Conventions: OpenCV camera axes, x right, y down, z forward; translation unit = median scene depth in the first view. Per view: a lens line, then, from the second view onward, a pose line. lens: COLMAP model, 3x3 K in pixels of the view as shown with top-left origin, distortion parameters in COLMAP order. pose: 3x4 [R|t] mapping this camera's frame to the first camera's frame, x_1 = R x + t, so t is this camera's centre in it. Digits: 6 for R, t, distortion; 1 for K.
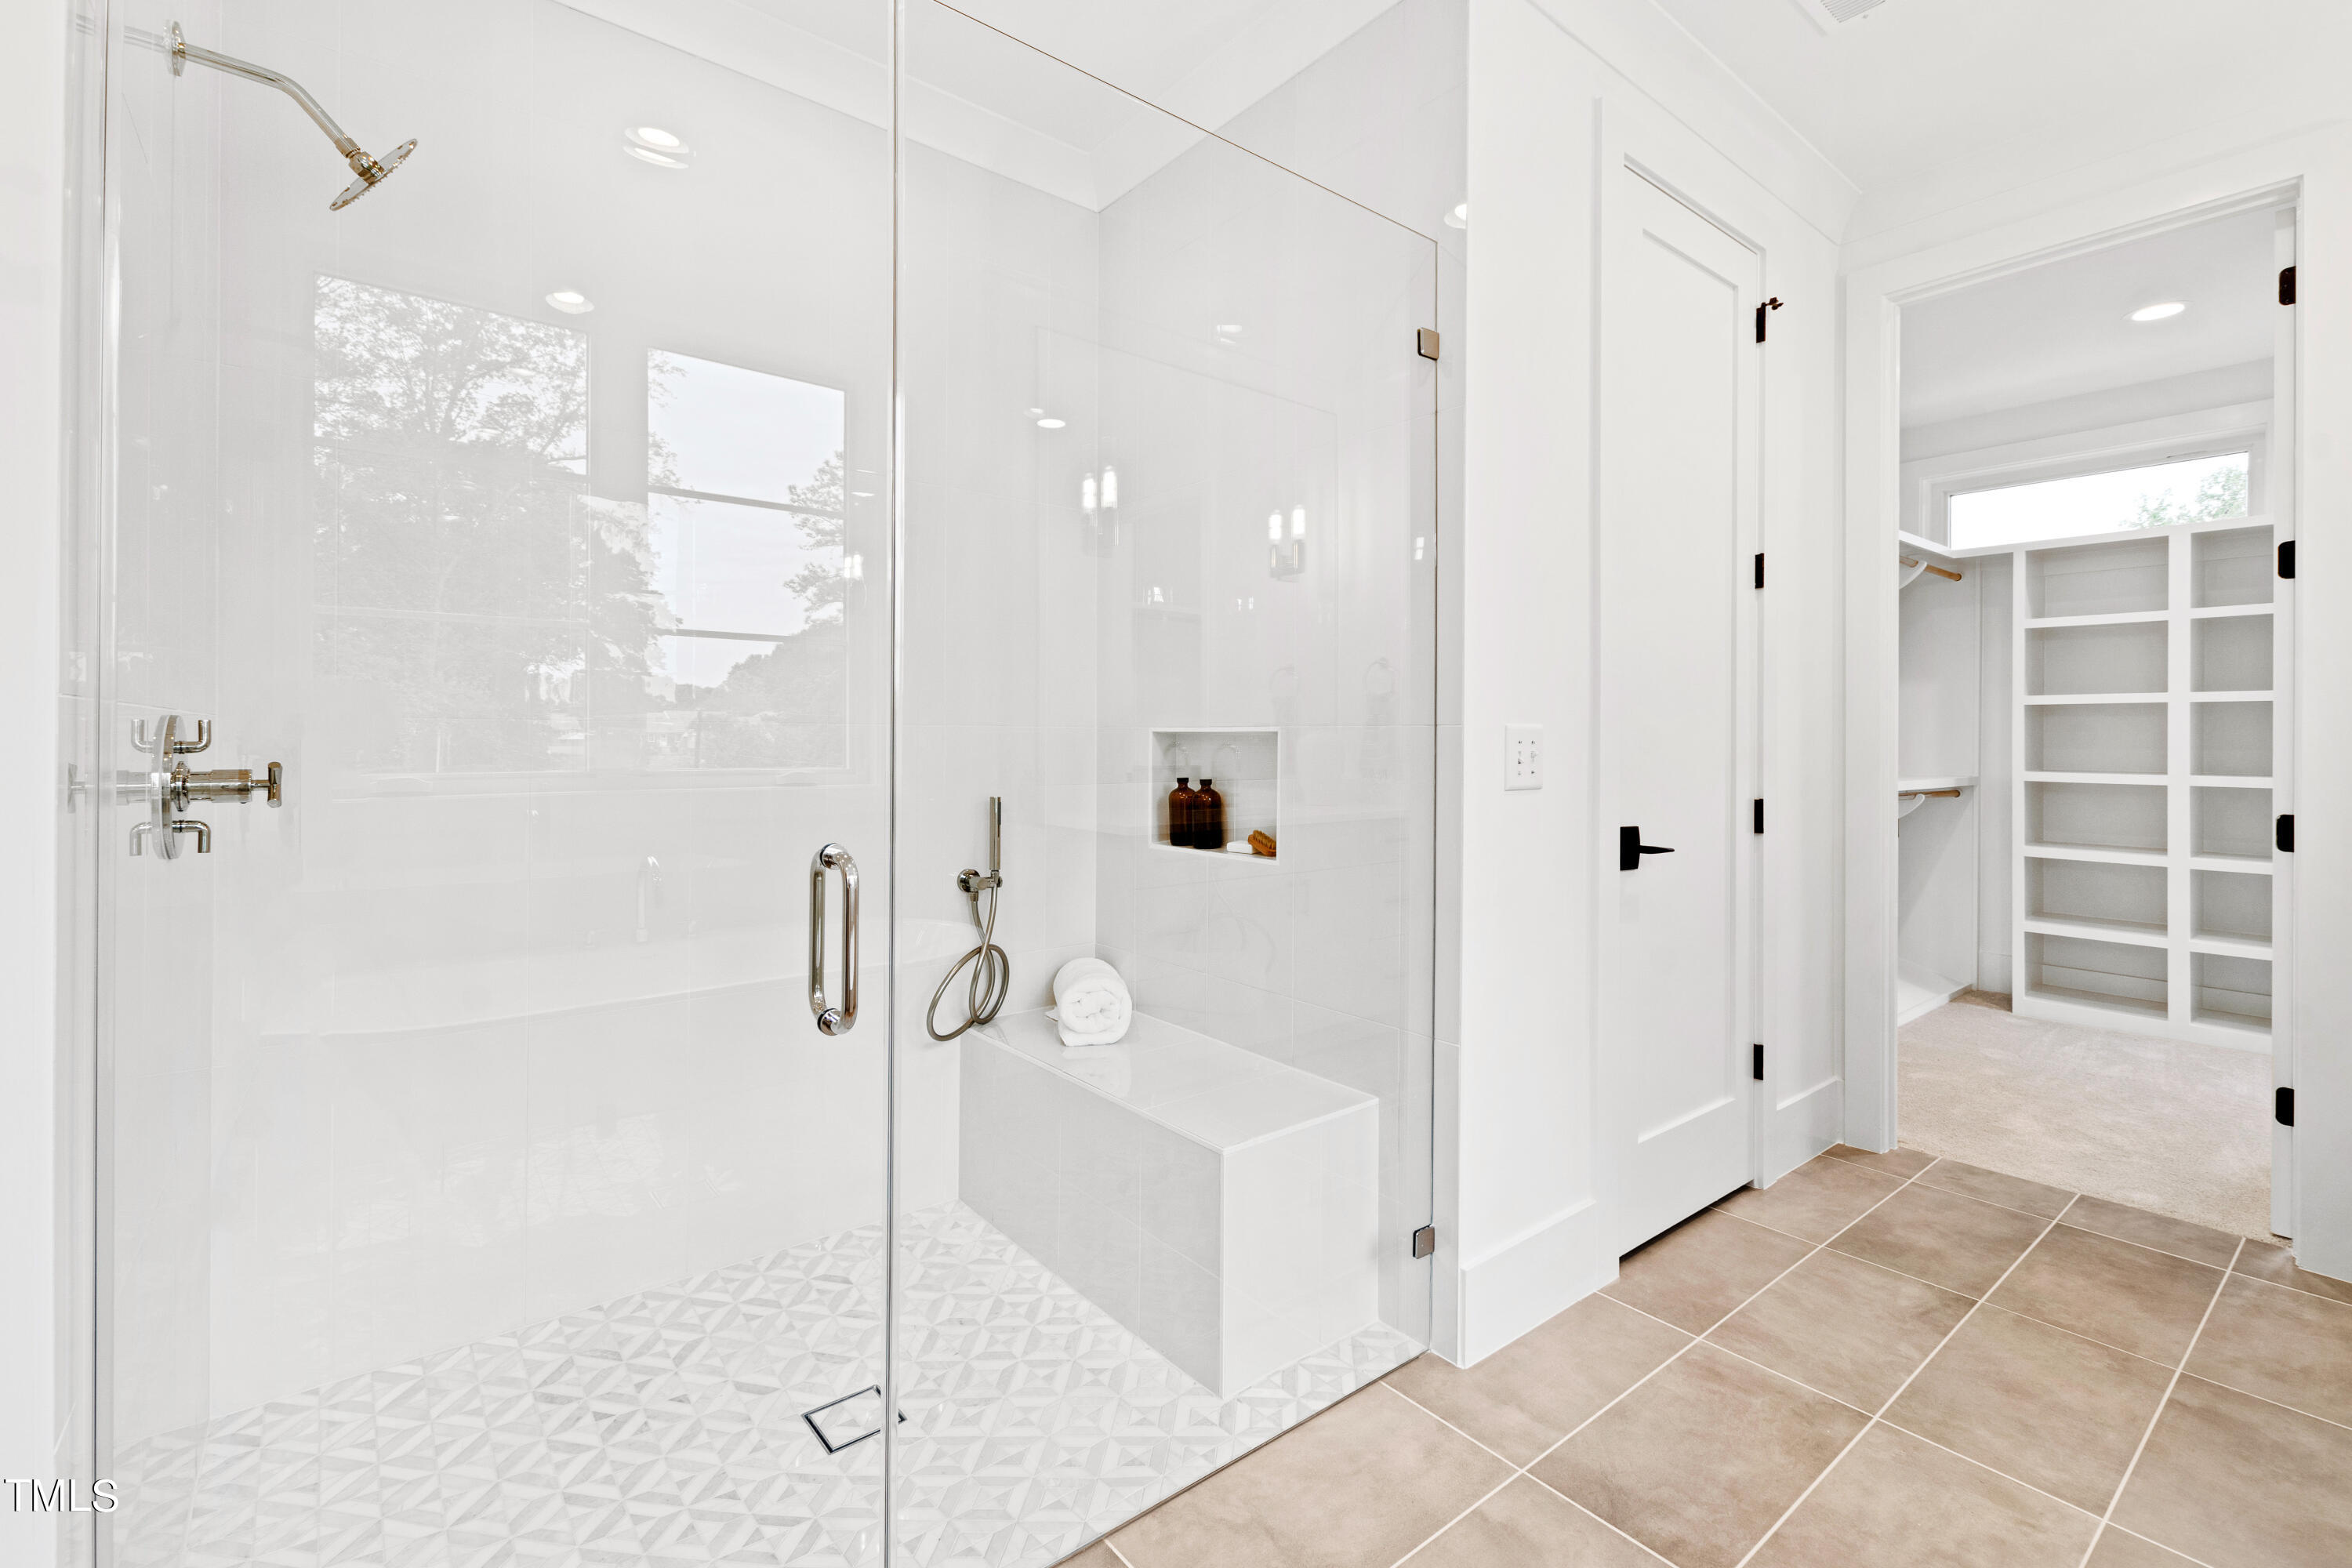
lens RADIAL K [[1058.7, 0, 1118.9], [0, 1058.7, 737.8], [0, 0, 1]] dist [0.001039, -0.000871]
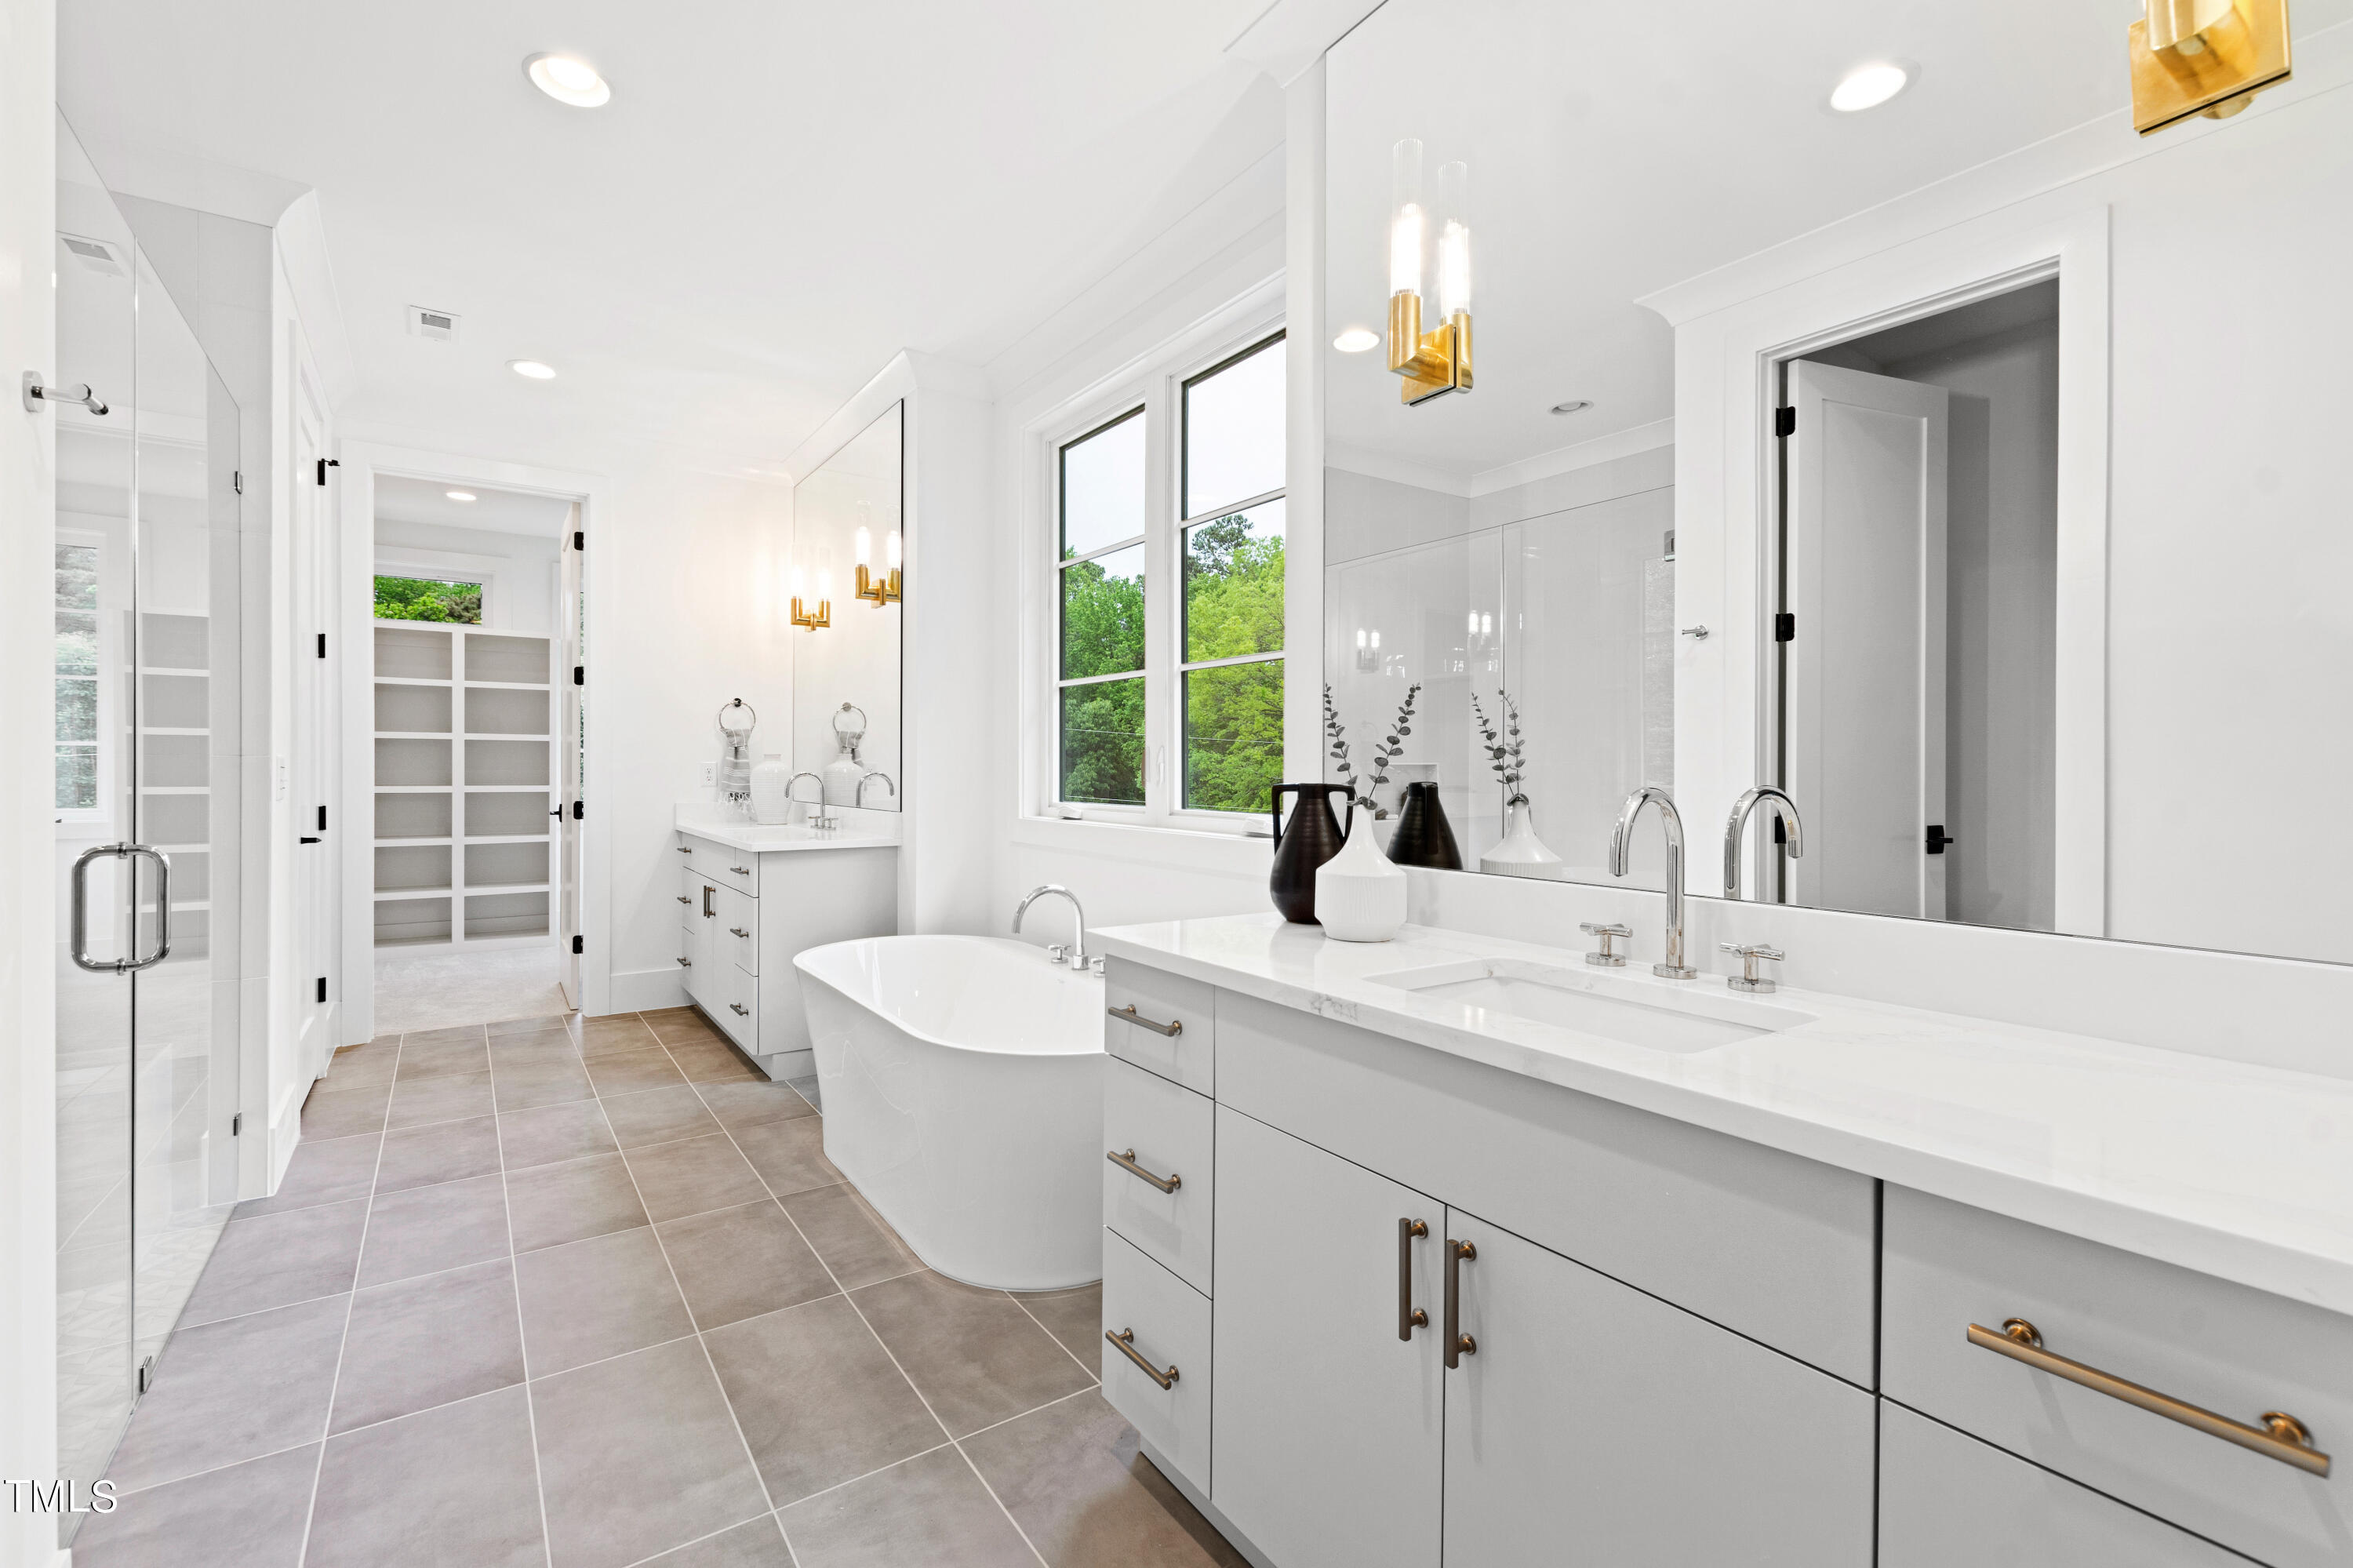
lens RADIAL K [[1025.5, 0, 1166.4], [0, 1025.5, 761.3], [0, 0, 1]] dist [-0.000861, -0.000655]
pose [[0.058272, 0.000683, 0.998300, -0.735353], [-0.000590, 1.000000, -0.000649, -0.001630], [-0.998301, -0.000551, 0.058273, -0.225501]]
